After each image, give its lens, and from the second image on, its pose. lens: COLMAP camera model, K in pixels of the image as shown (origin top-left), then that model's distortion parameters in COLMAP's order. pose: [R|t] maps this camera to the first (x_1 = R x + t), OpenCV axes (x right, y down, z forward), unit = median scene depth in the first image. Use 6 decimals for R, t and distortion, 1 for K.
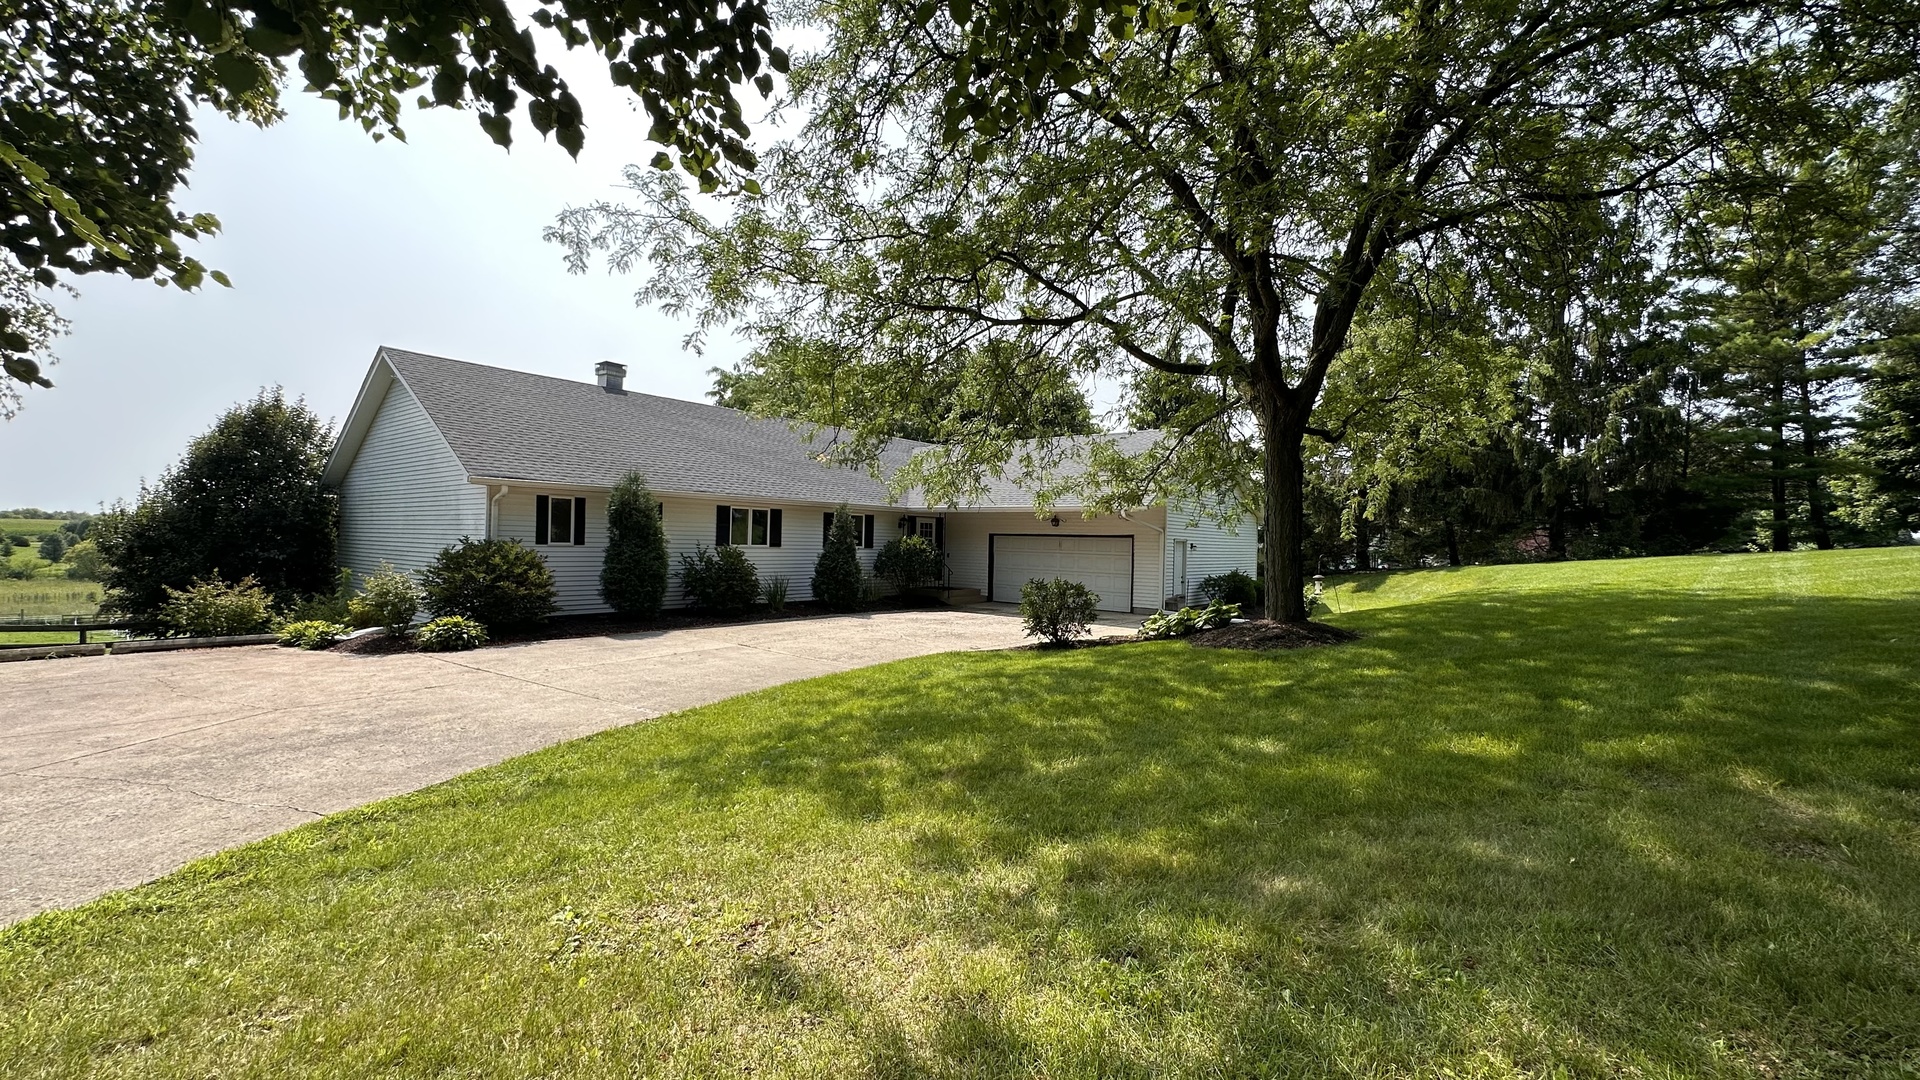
lens RADIAL K [[703.0, 0, 960.0], [0, 703.0, 540.0], [0, 0, 1]] dist [0.000846, -0.000068]
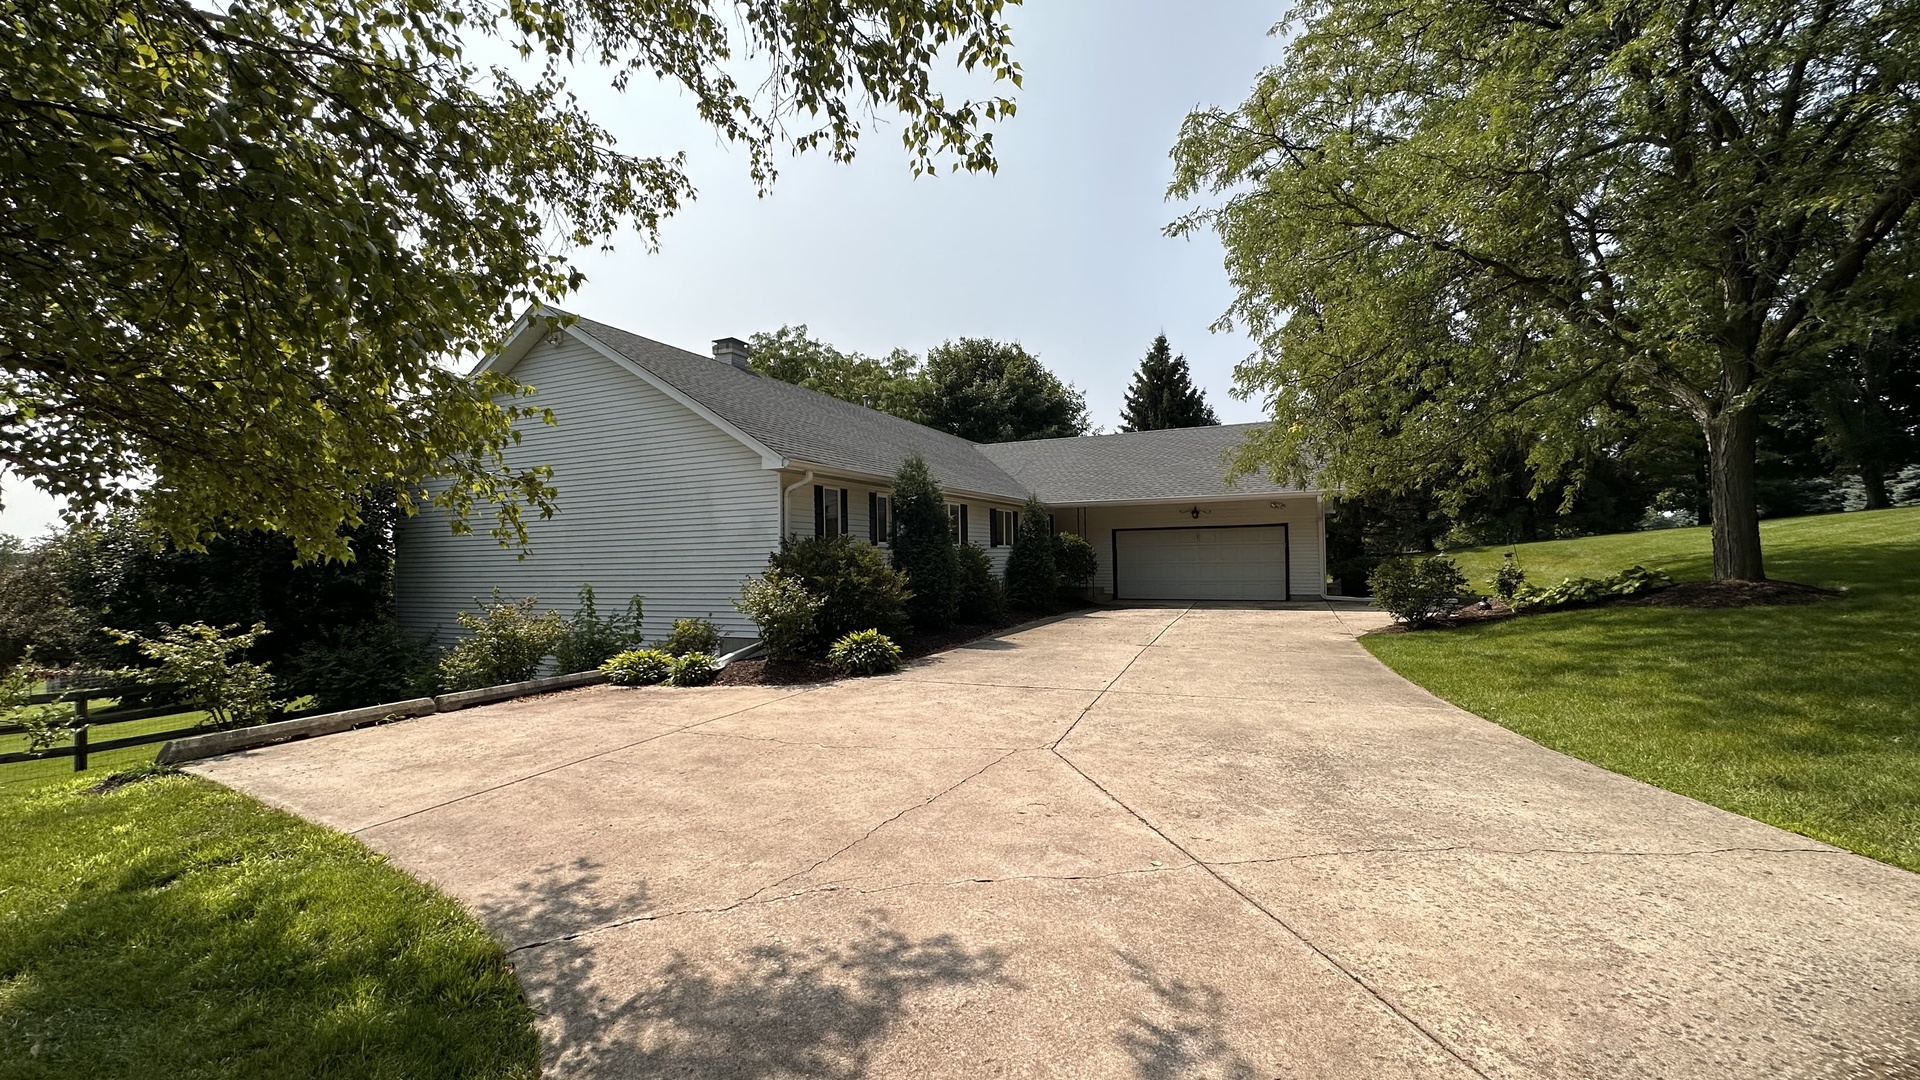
lens RADIAL K [[720.2, 0, 960.0], [0, 720.2, 540.0], [0, 0, 1]] dist [0.000610, 0.000016]
pose [[0.974420, -0.032778, 0.222329, -0.796932], [0.036820, 0.999223, -0.014063, 0.024928], [-0.221696, 0.021889, 0.974870, 0.202876]]
